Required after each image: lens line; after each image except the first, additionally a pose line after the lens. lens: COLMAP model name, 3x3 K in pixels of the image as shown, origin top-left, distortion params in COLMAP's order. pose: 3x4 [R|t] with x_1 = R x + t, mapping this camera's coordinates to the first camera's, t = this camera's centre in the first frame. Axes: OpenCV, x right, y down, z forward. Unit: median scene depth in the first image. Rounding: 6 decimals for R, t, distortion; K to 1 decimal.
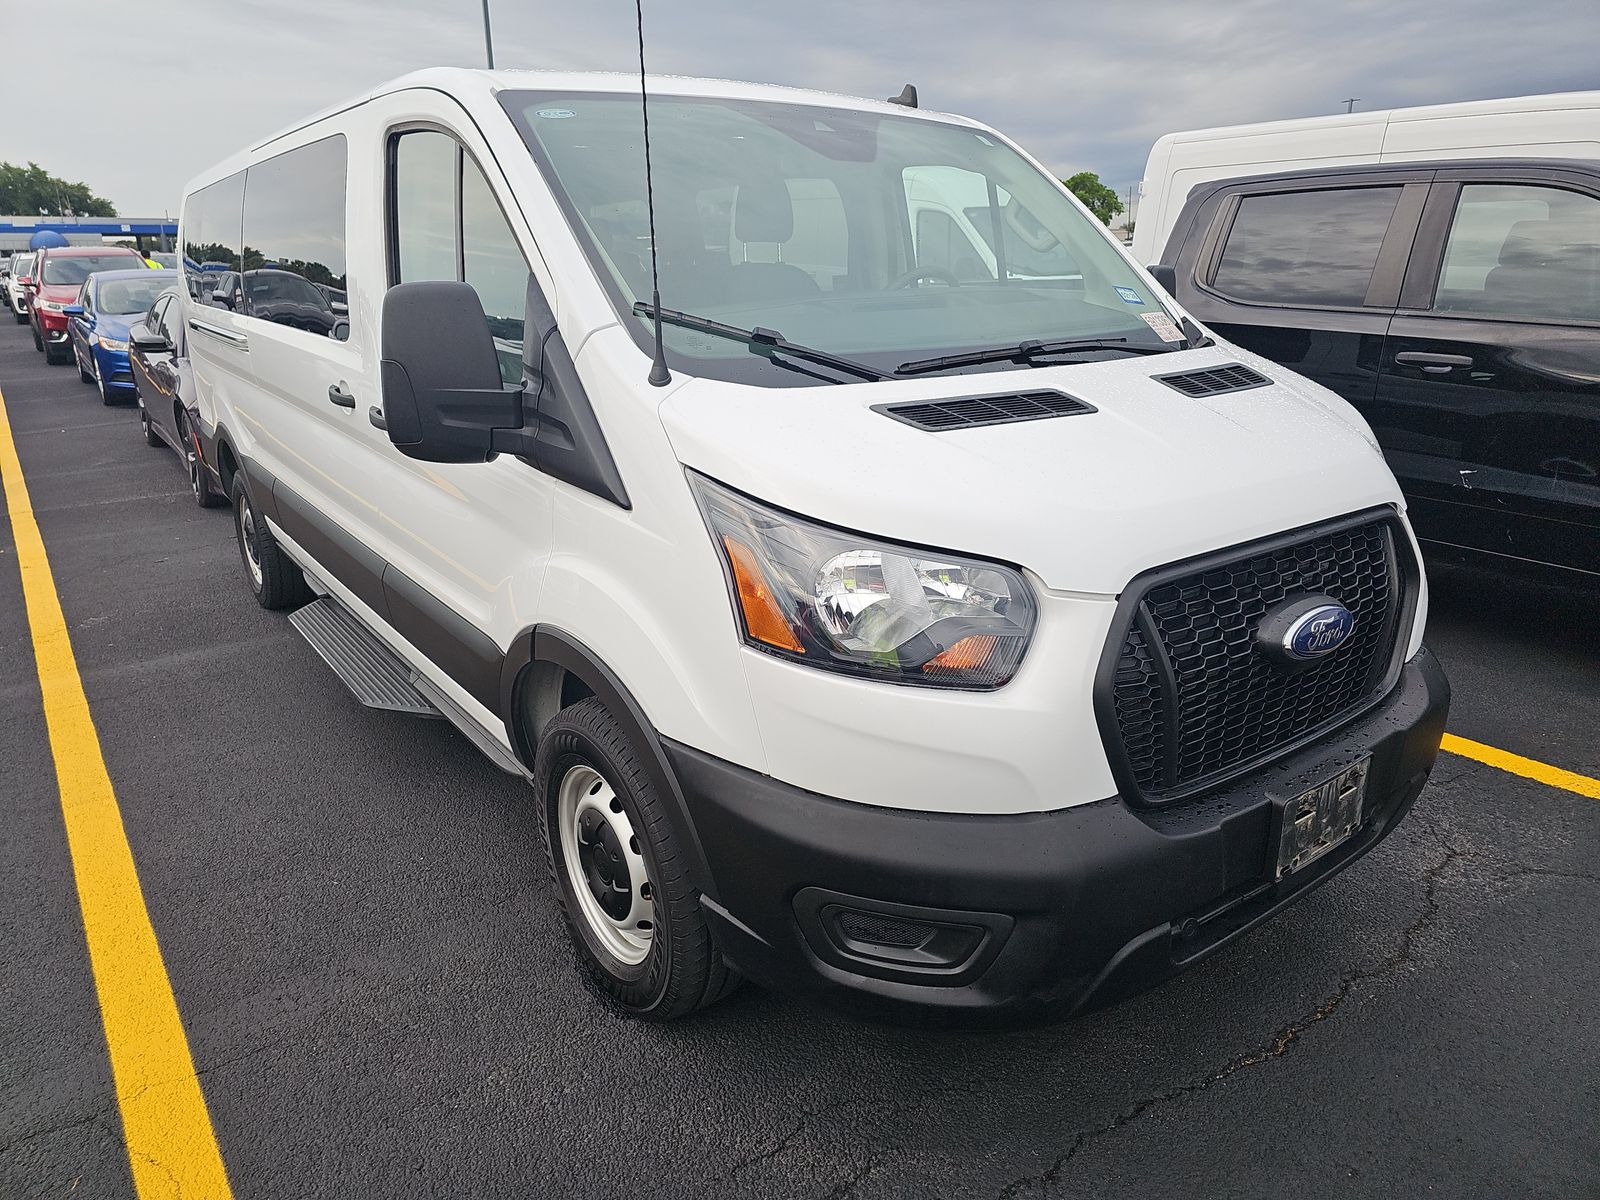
lens RADIAL K [[1056.2, 0, 809.3], [0, 1056.2, 602.8], [0, 0, 1]] dist [0.057111, -0.065939]
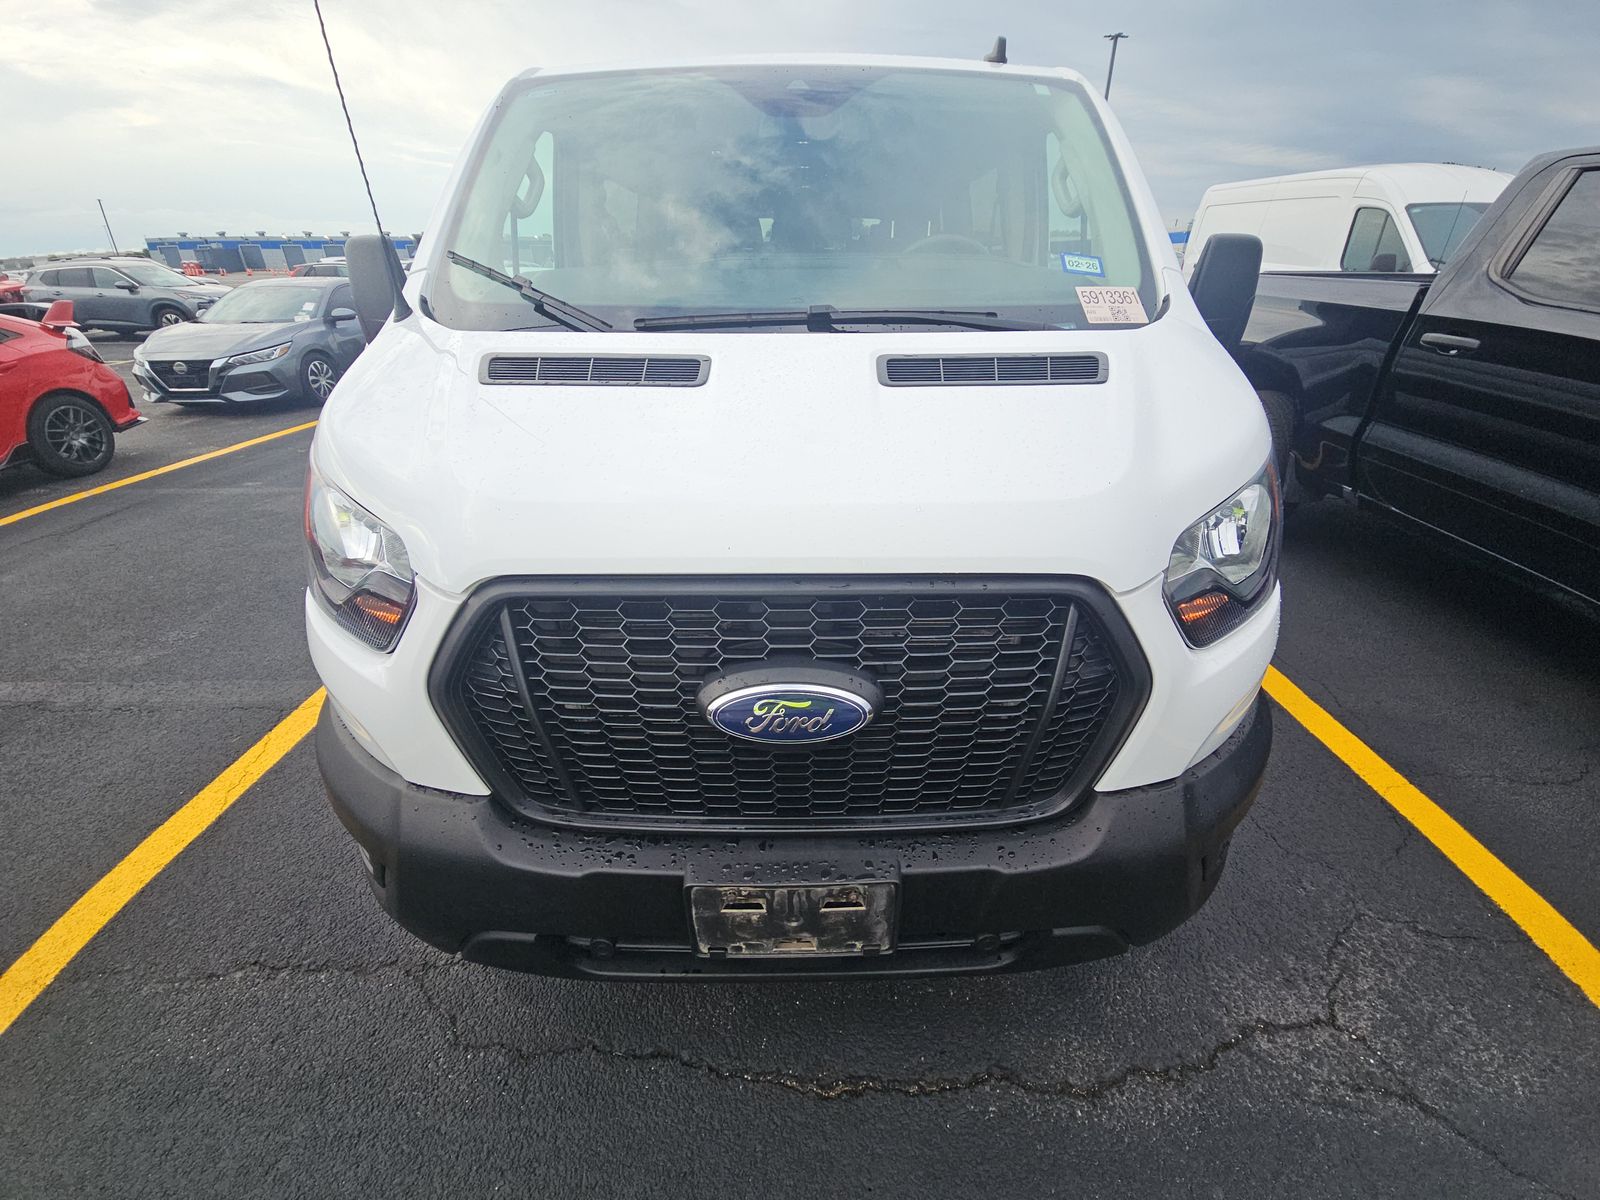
lens RADIAL K [[658.6, 0, 800.0], [0, 658.6, 600.0], [0, 0, 1]] dist [0.011640, -0.014899]
pose [[0.803429, 0.281533, -0.524634, 0.627796], [-0.190297, 0.956348, 0.221780, -0.139054], [0.564171, -0.078348, 0.821932, 0.550025]]
